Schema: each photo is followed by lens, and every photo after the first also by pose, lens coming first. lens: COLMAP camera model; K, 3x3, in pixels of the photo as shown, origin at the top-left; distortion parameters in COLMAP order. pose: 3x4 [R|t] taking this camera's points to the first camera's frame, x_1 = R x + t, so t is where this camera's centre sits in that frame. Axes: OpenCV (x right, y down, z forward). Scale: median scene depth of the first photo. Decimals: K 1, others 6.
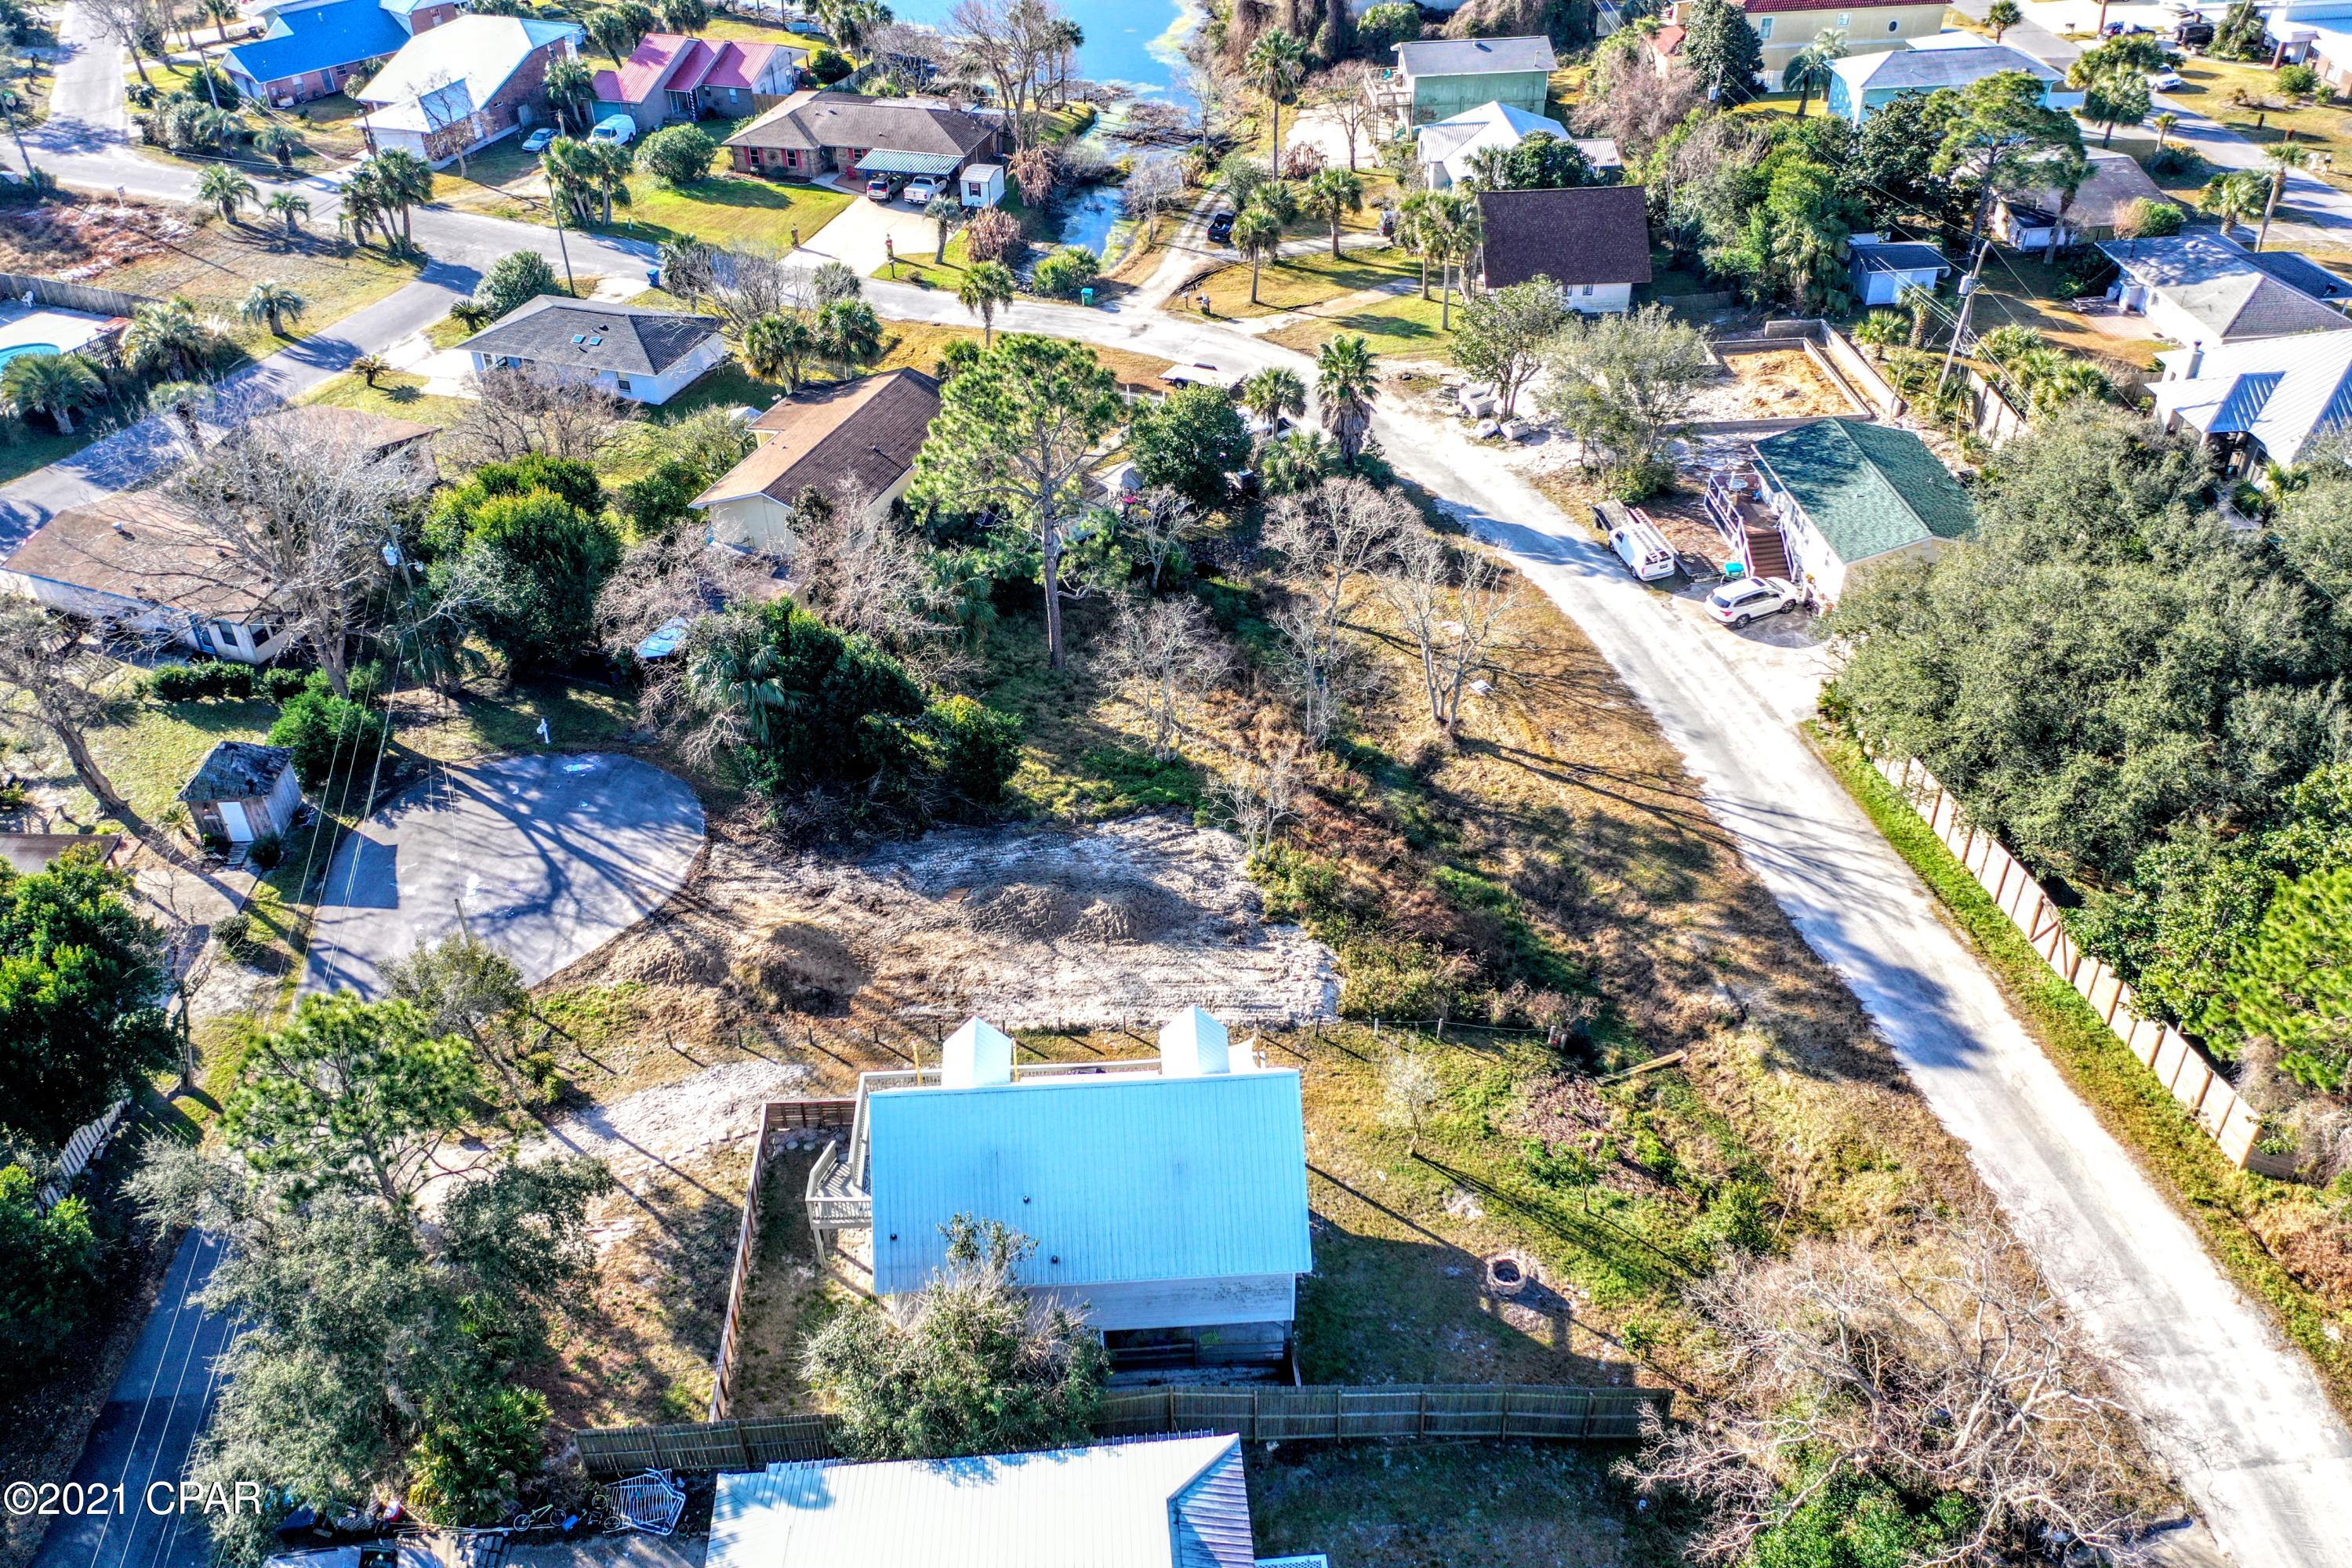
lens RADIAL K [[1863.7, 0, 1173.7], [0, 1863.7, 775.9], [0, 0, 1]] dist [0.016009, 0.003724]
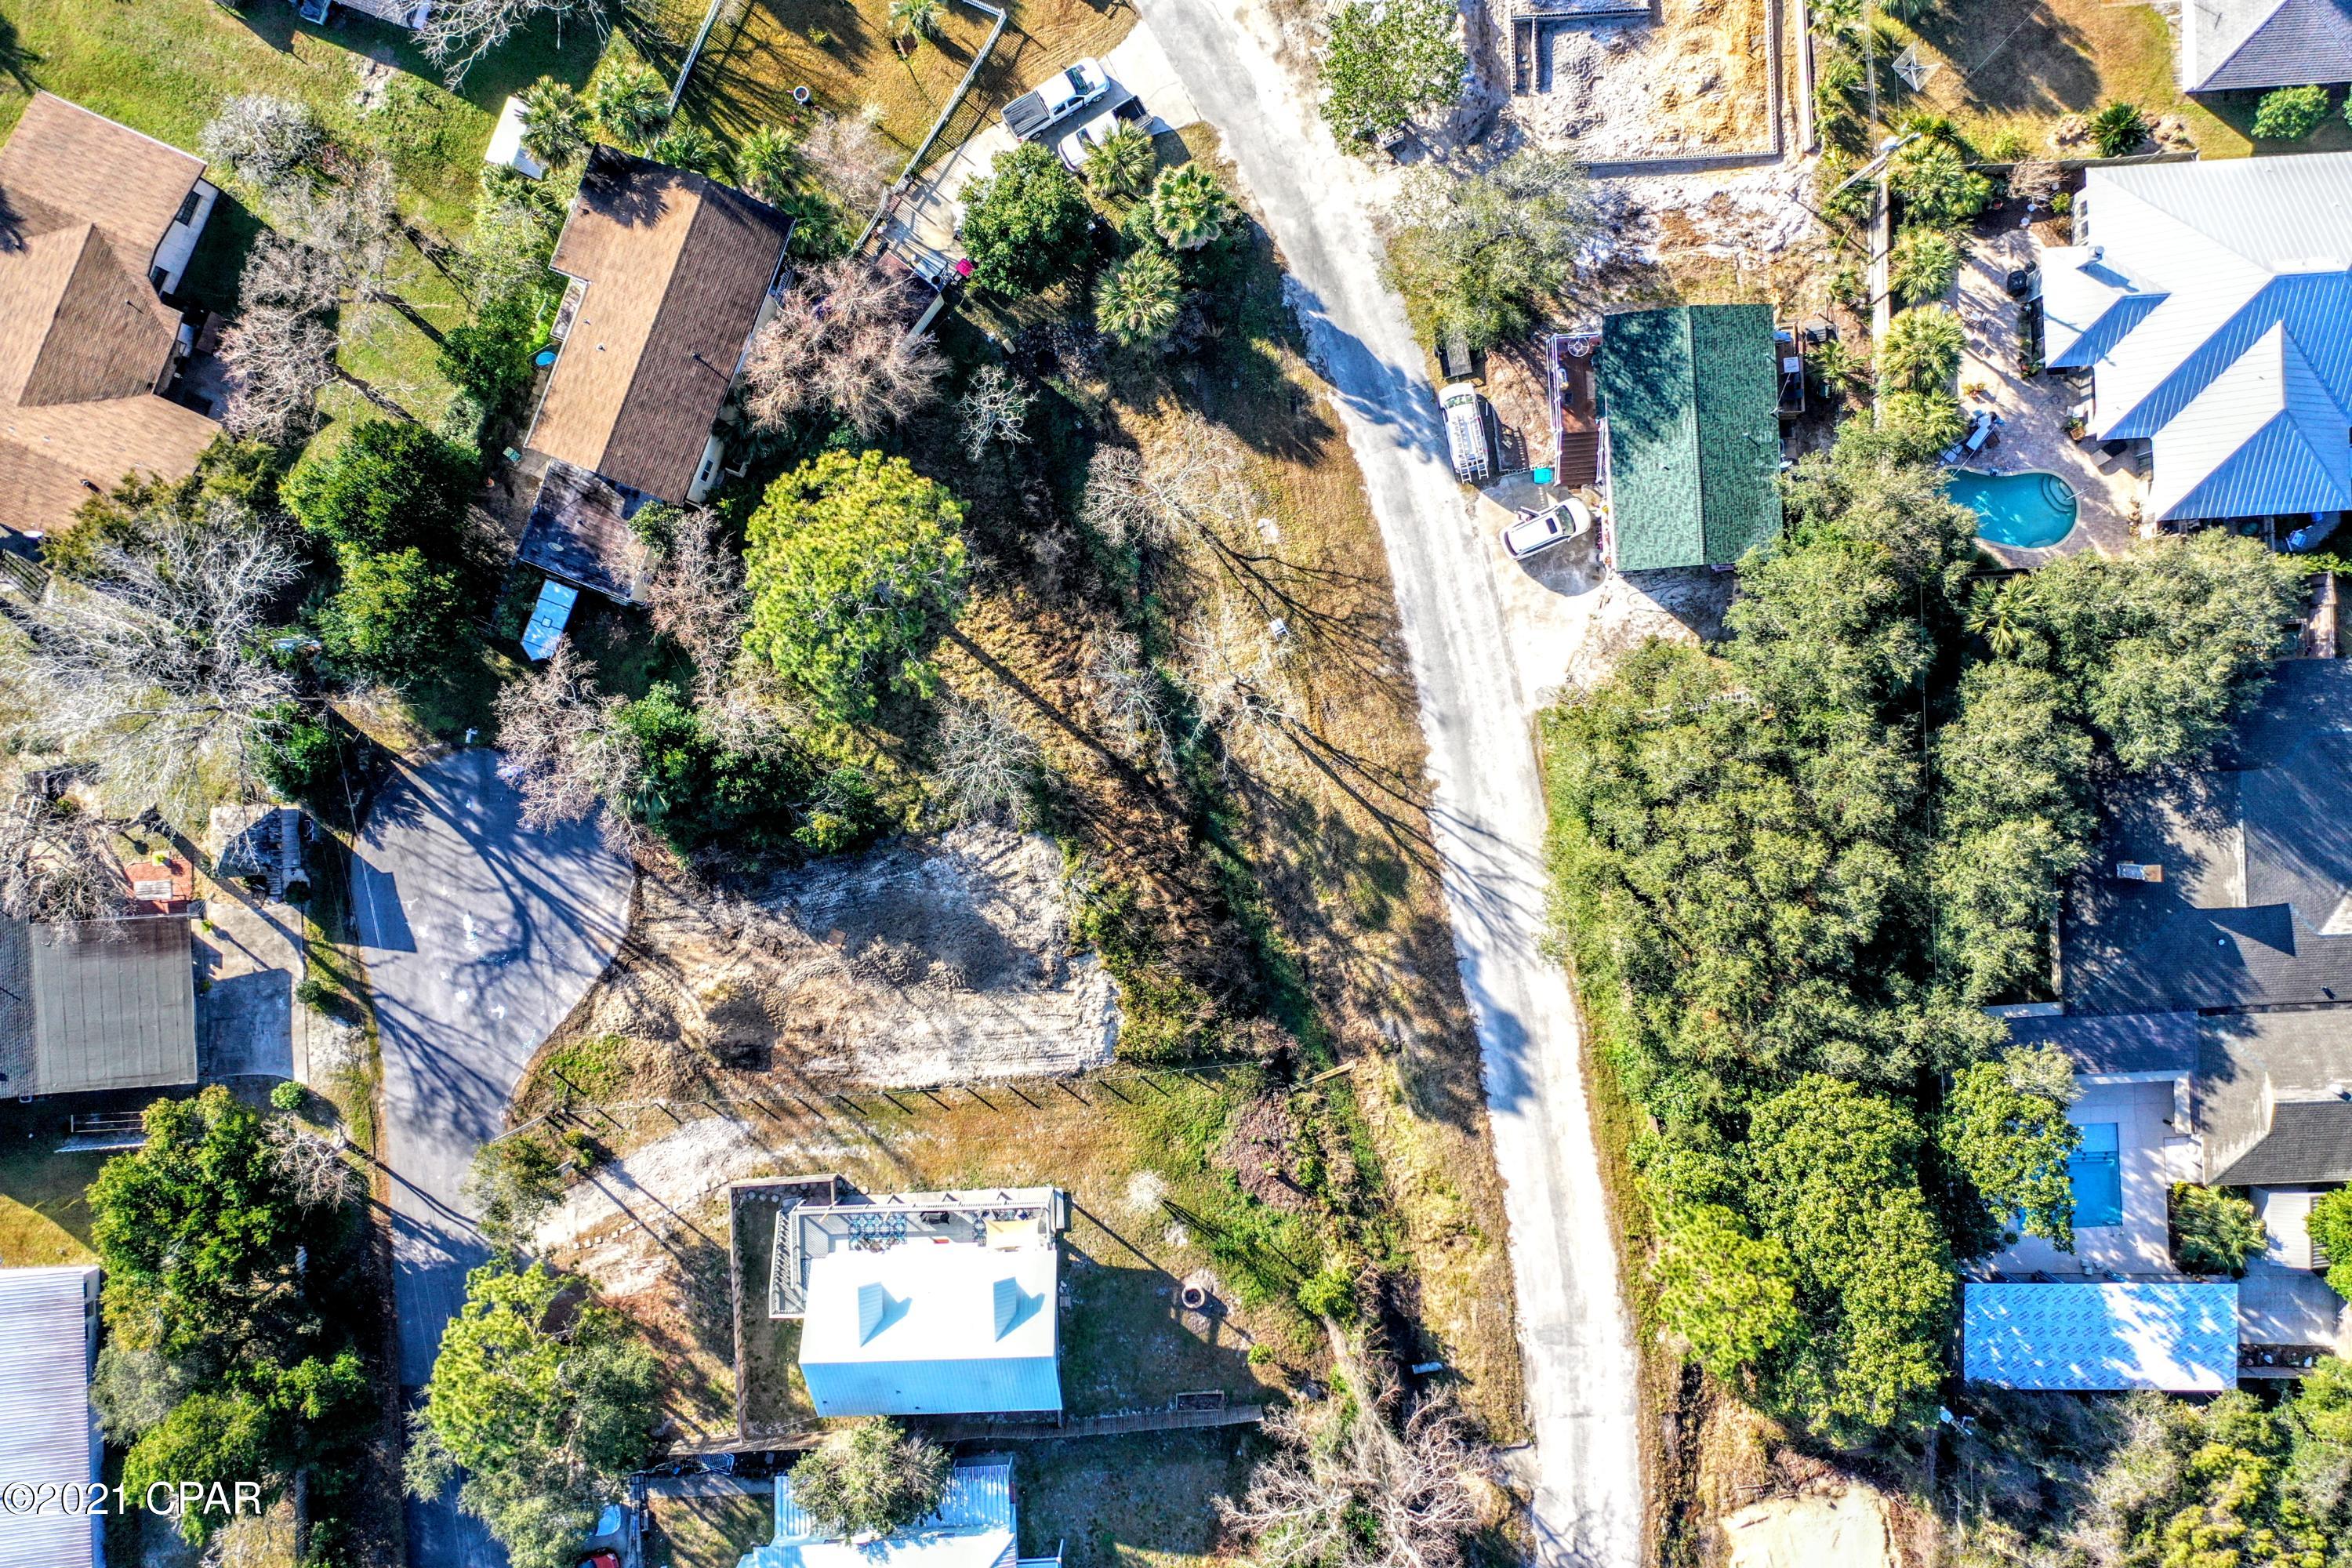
lens RADIAL K [[1861.1, 0, 1174.2], [0, 1861.1, 775.2], [0, 0, 1]] dist [0.016349, -0.001674]
pose [[0.999839, 0.014947, 0.009897, 0.093892], [-0.016710, 0.577200, 0.816432, -0.935180], [0.006490, -0.816466, 0.577357, 0.282011]]
